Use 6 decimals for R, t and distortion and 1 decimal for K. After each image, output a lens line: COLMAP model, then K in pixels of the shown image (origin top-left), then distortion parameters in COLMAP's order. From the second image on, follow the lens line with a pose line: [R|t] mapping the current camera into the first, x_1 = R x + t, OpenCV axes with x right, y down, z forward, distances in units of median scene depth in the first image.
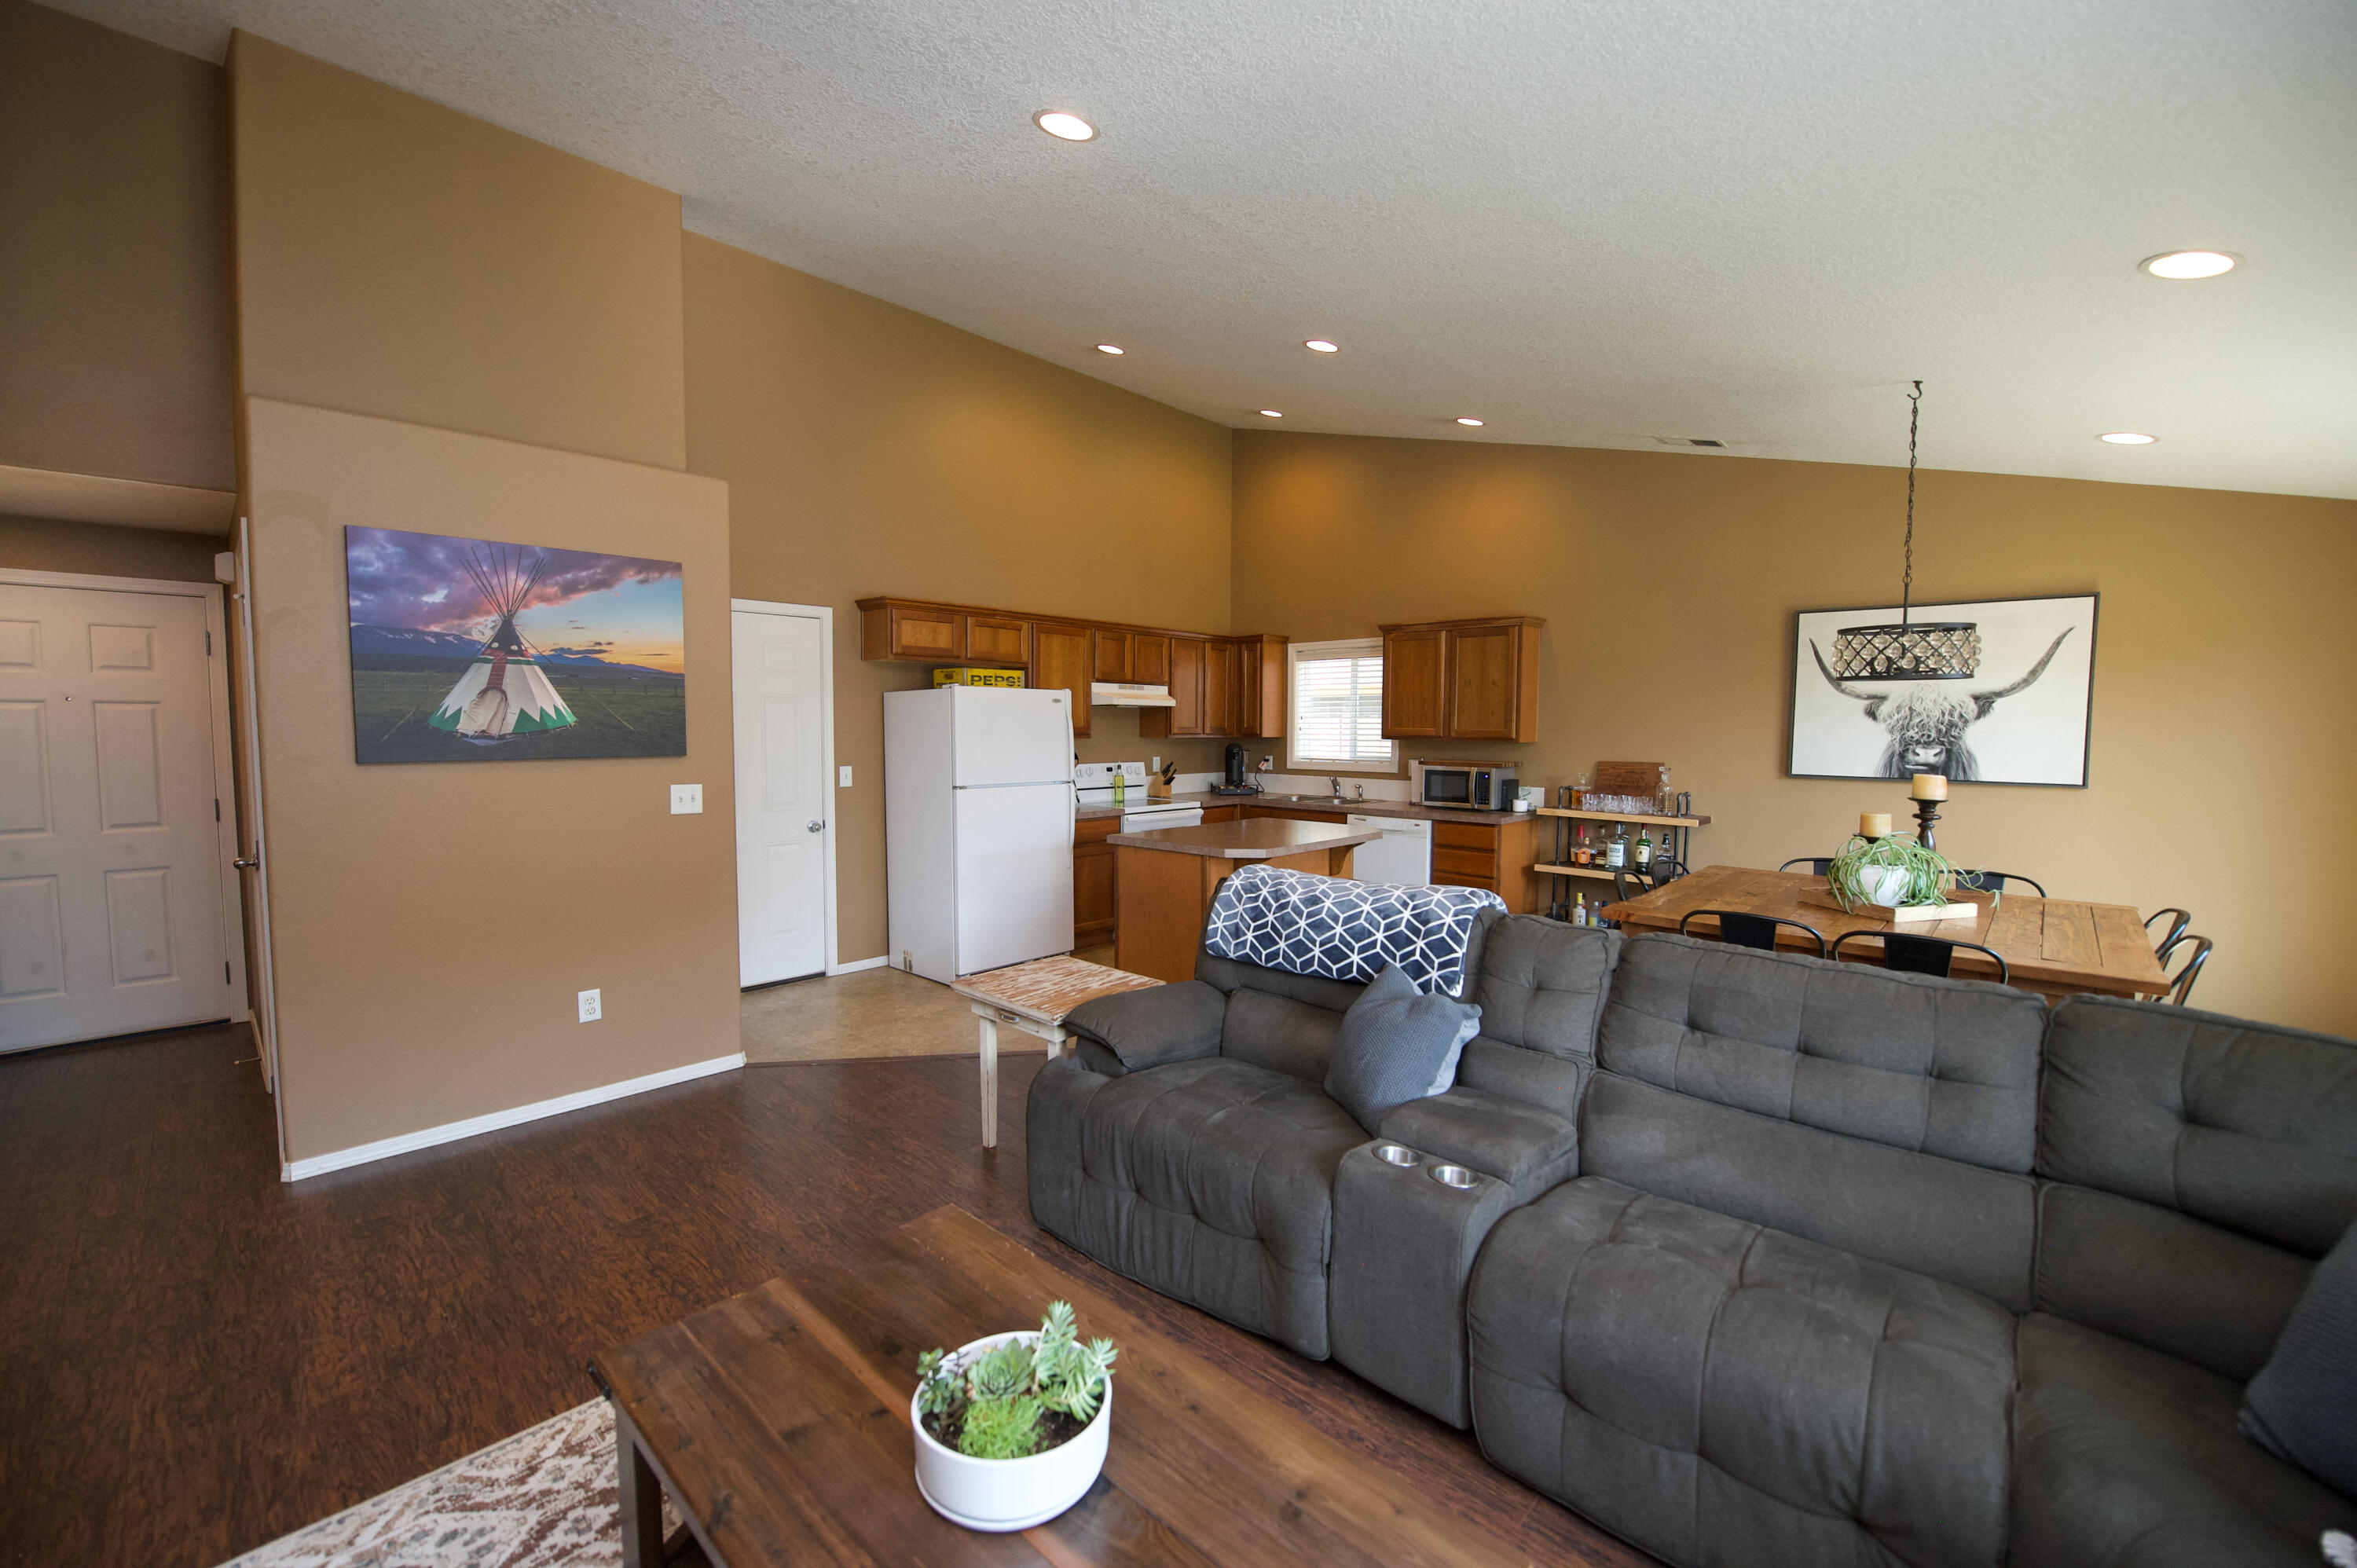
lens RADIAL K [[929.1, 0, 1173.8], [0, 929.1, 783.4], [0, 0, 1]] dist [-0.022614, -0.000380]
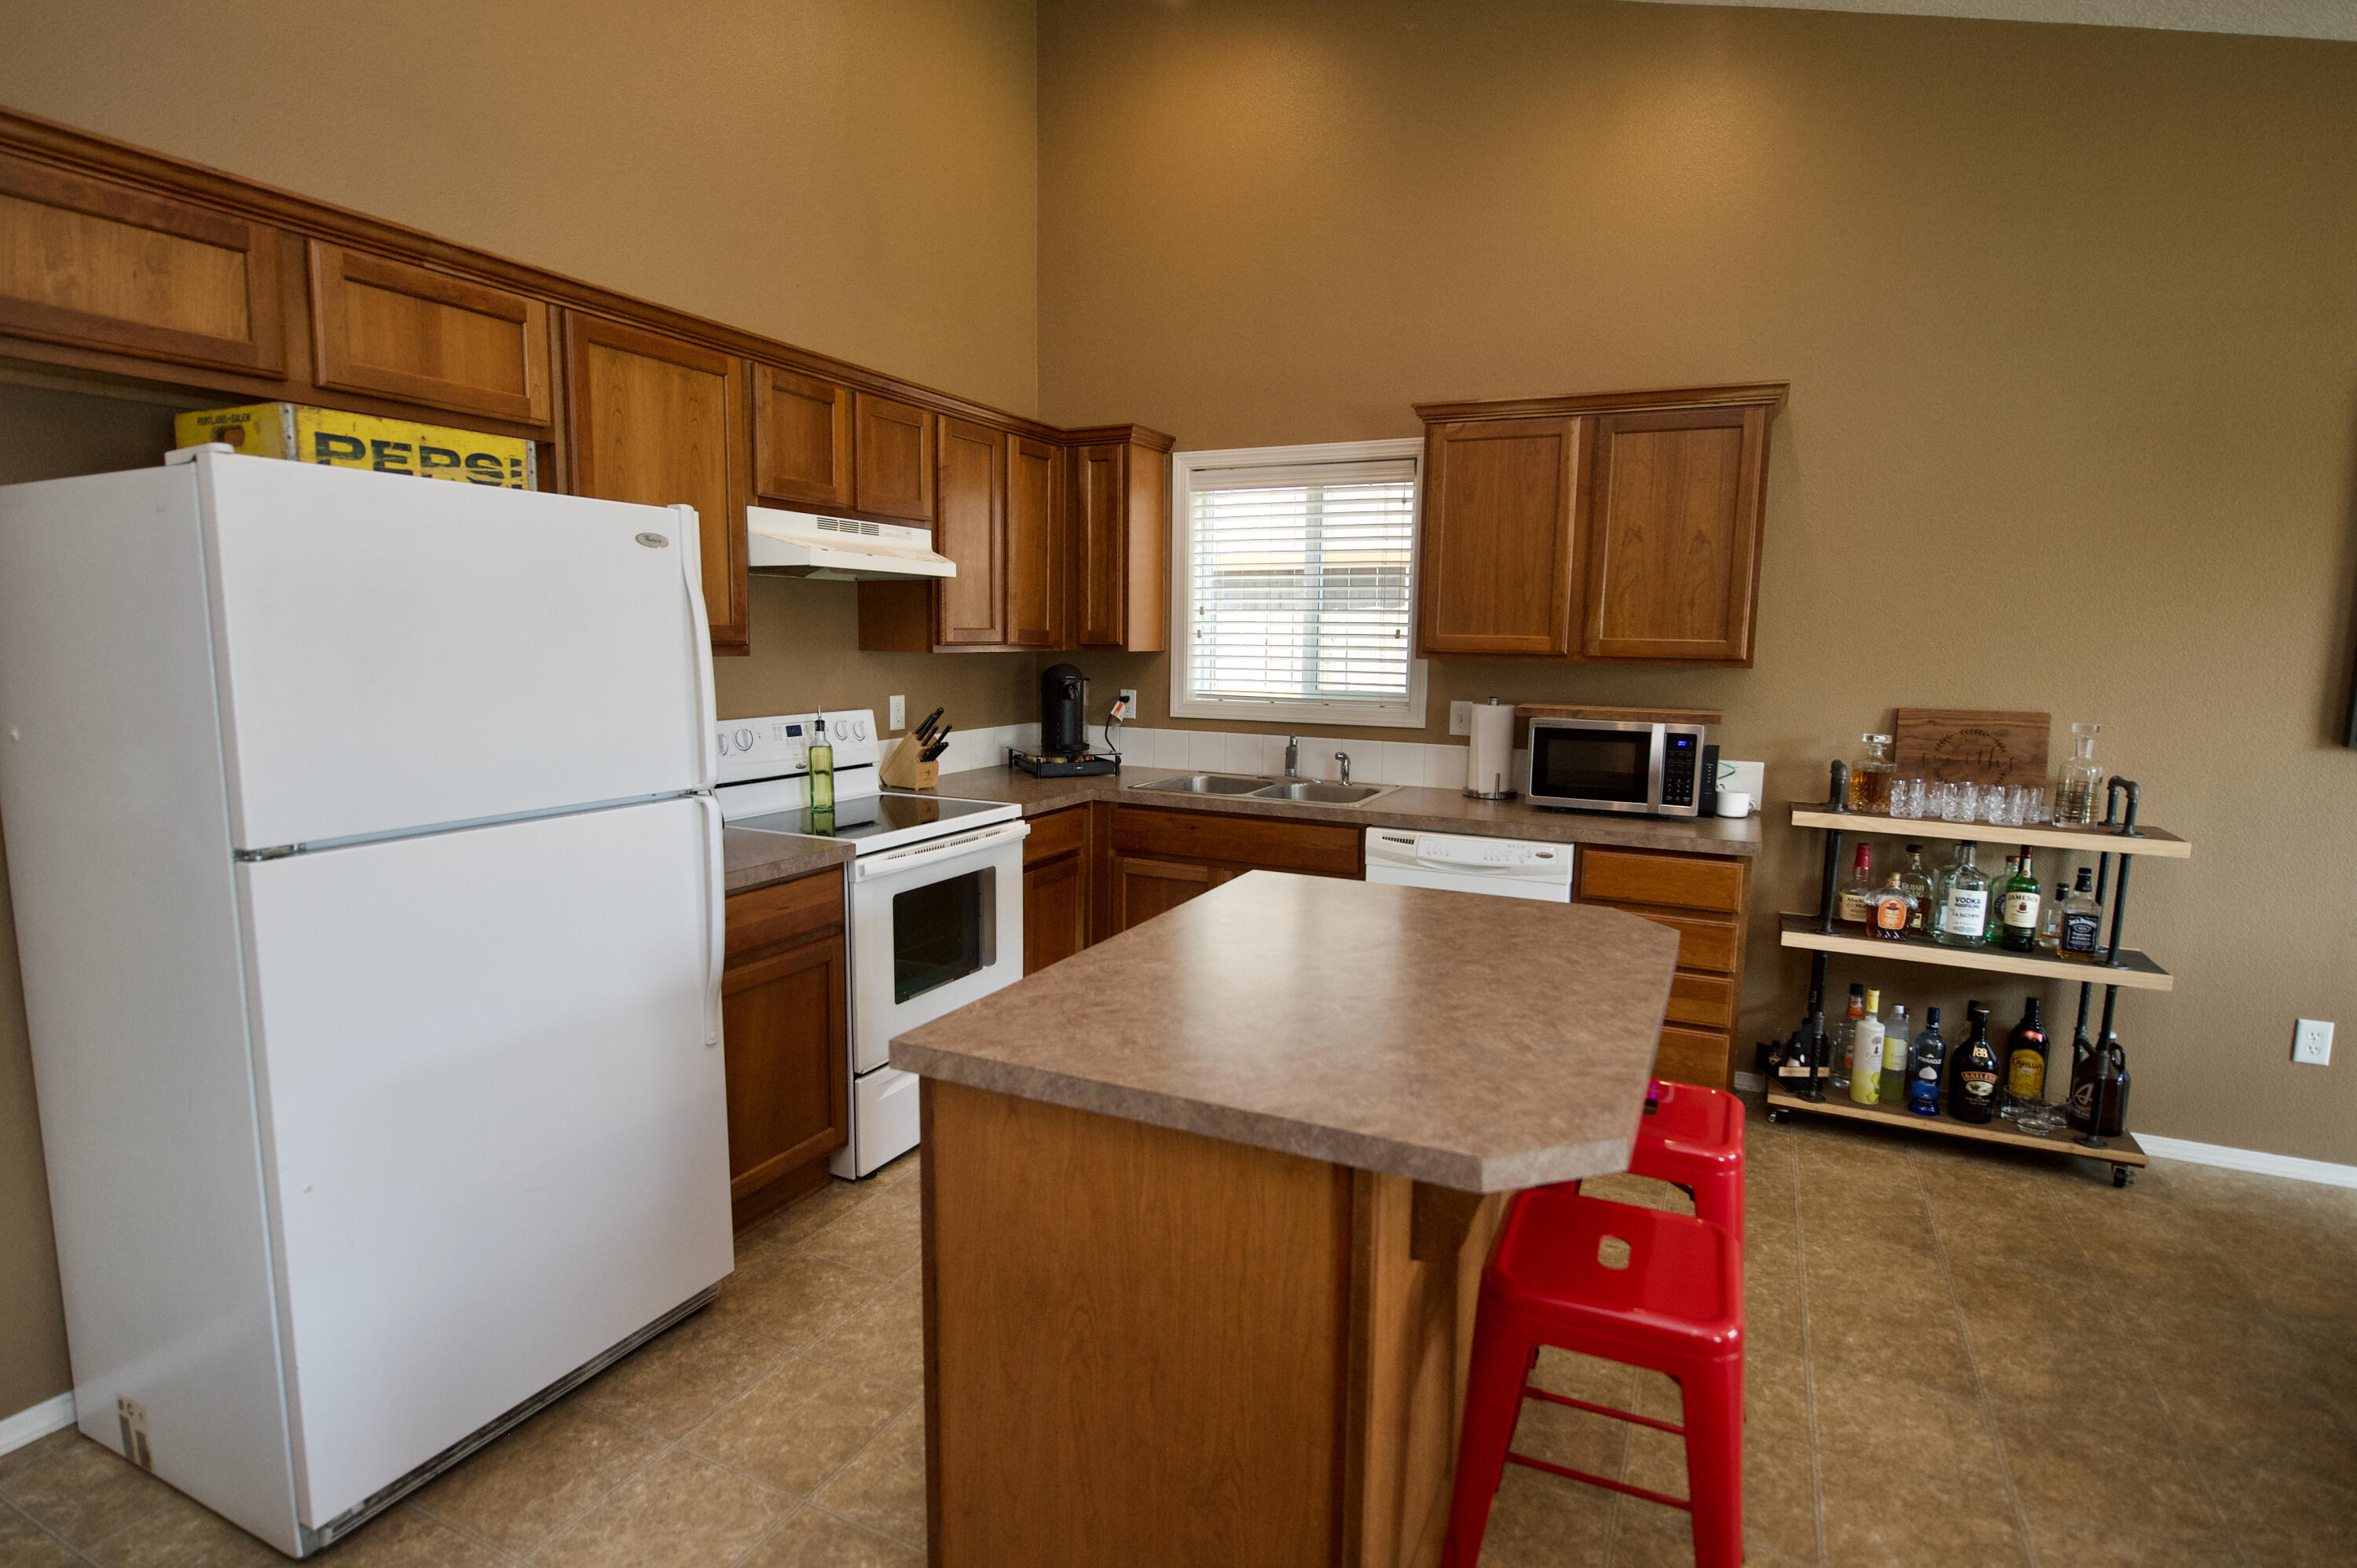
lens RADIAL K [[1189.2, 0, 1185.9], [0, 1189.2, 790.5], [0, 0, 1]] dist [-0.003131, 0.000084]
pose [[0.954223, -0.030902, 0.297495, -0.068433], [0.008844, 0.997129, 0.075208, -0.029667], [-0.298965, -0.069134, 0.951756, 0.502607]]
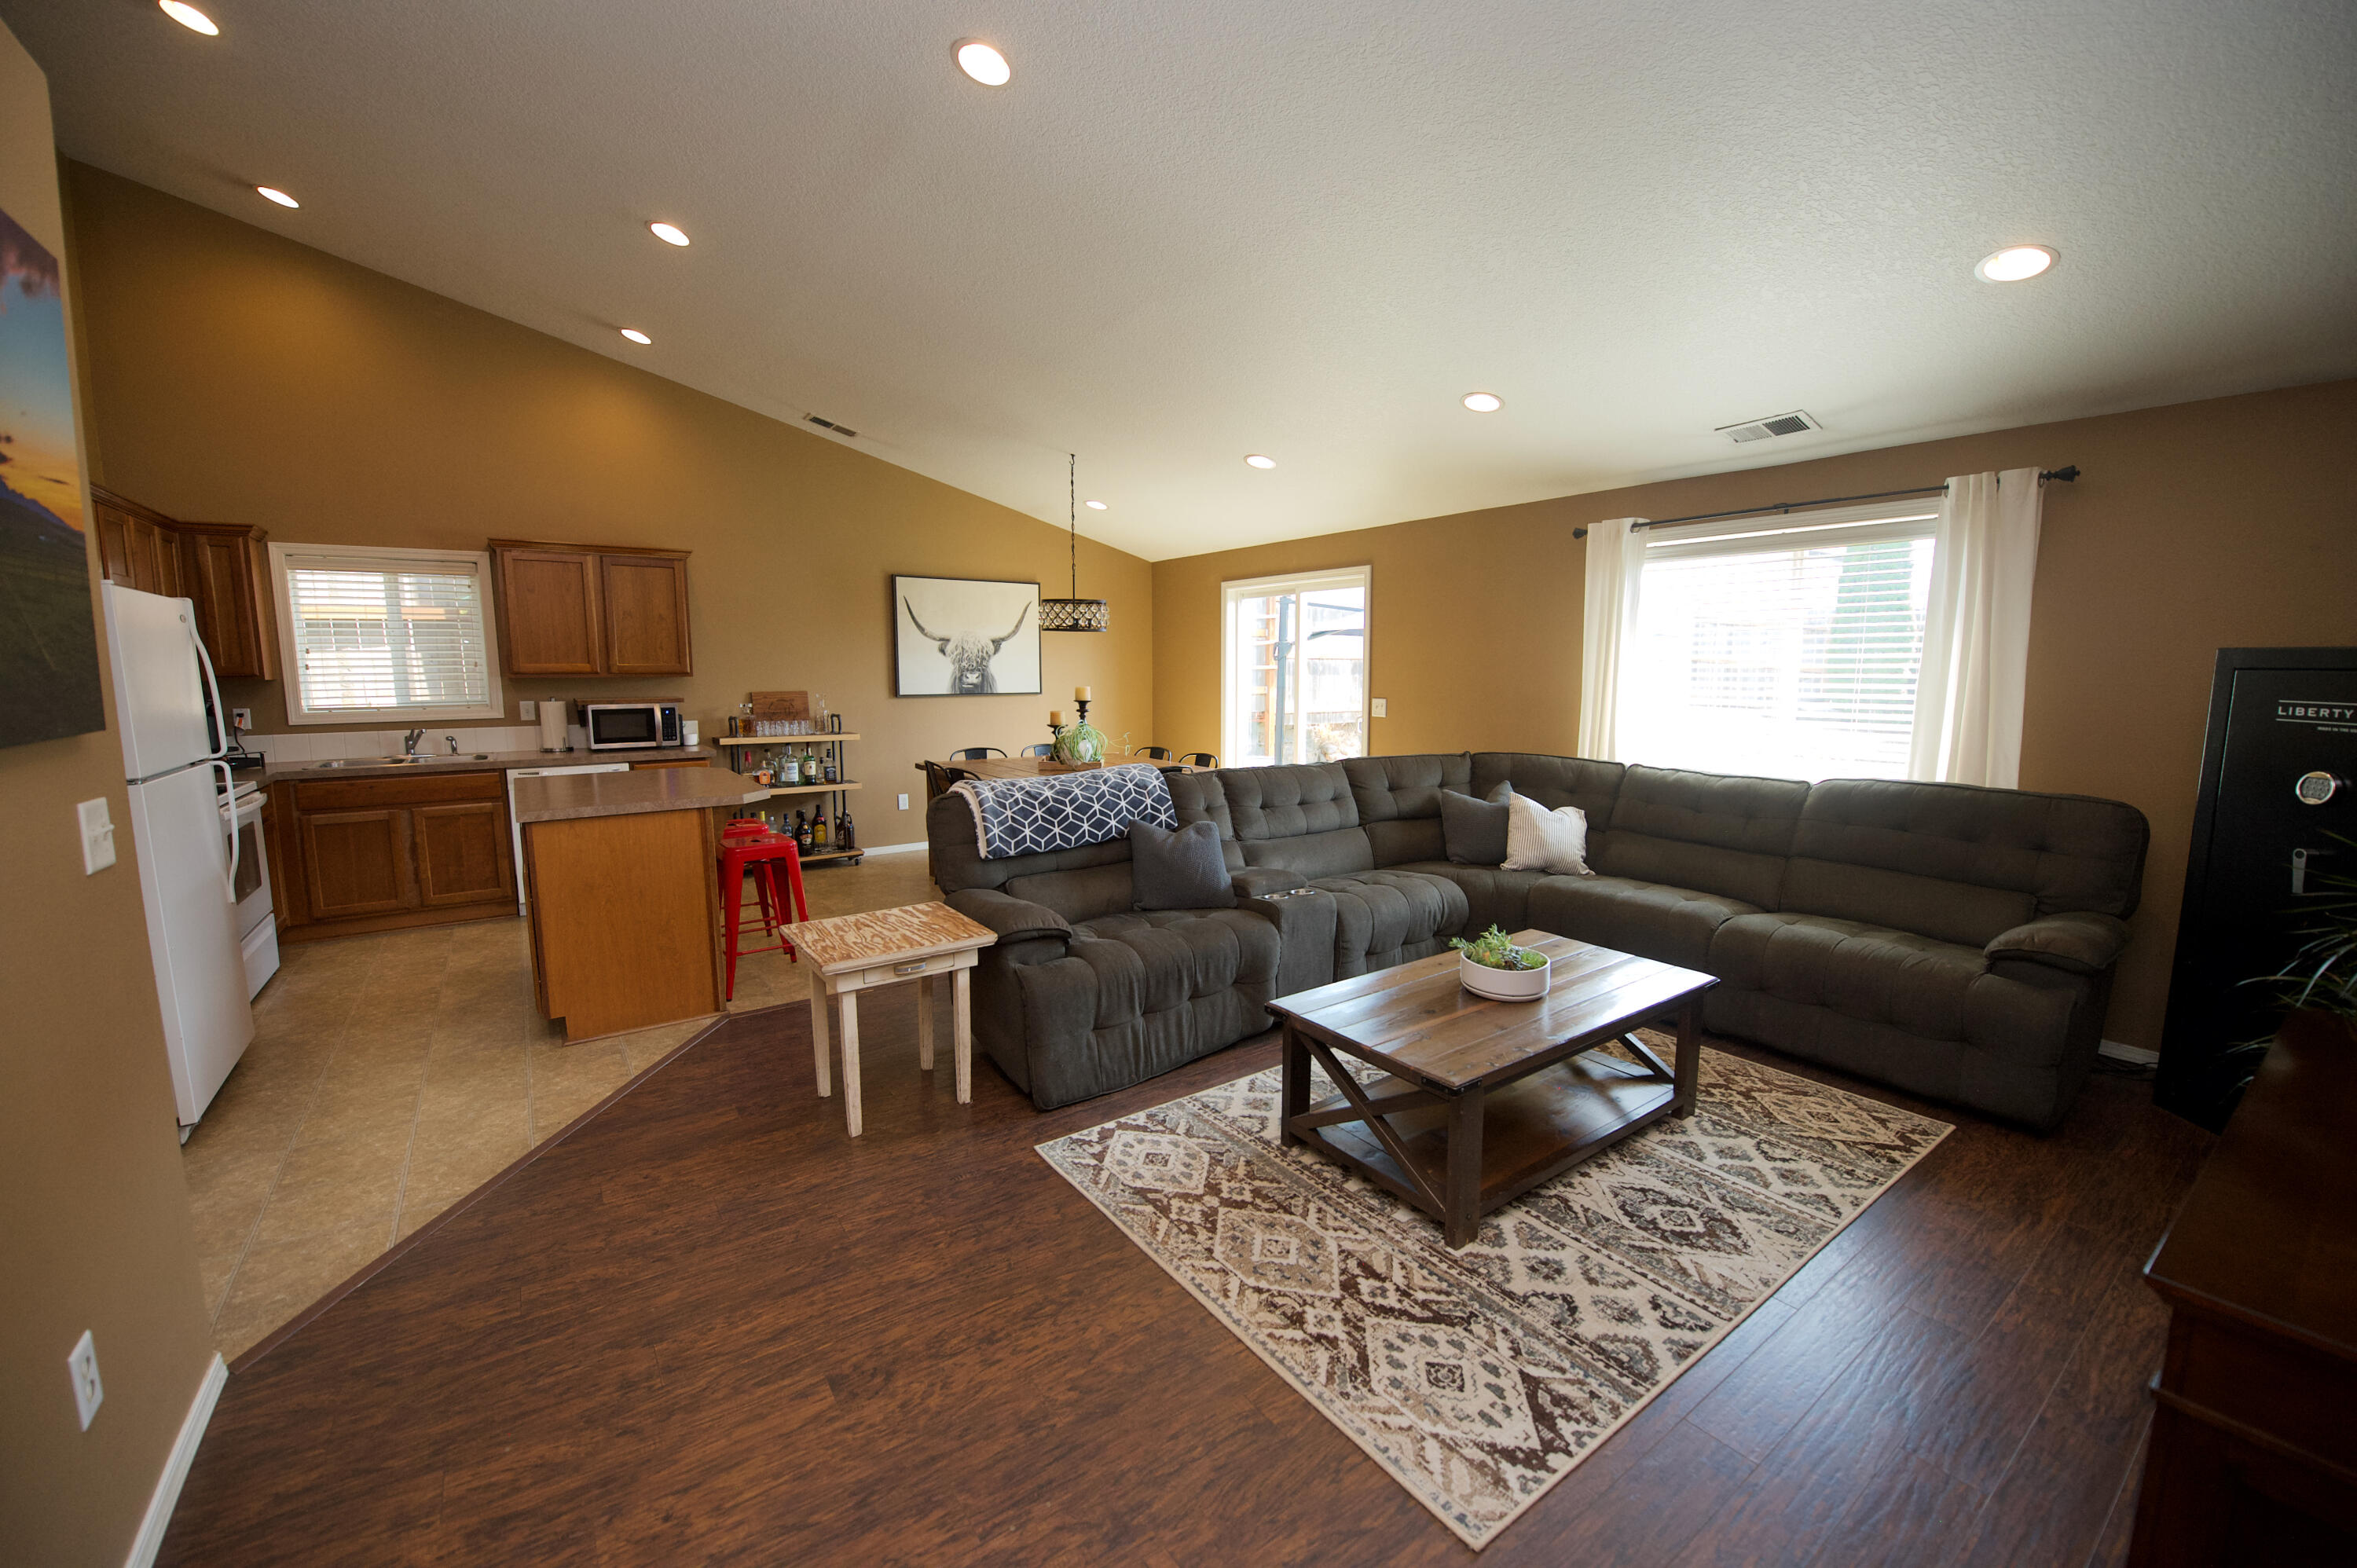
lens RADIAL K [[929.1, 0, 1173.8], [0, 929.1, 783.4], [0, 0, 1]] dist [-0.022614, -0.000380]
pose [[0.204999, -0.128949, 0.970231, -0.501522], [0.062448, 0.990987, 0.118513, -0.014668], [-0.976768, 0.036294, 0.211204, 0.263298]]
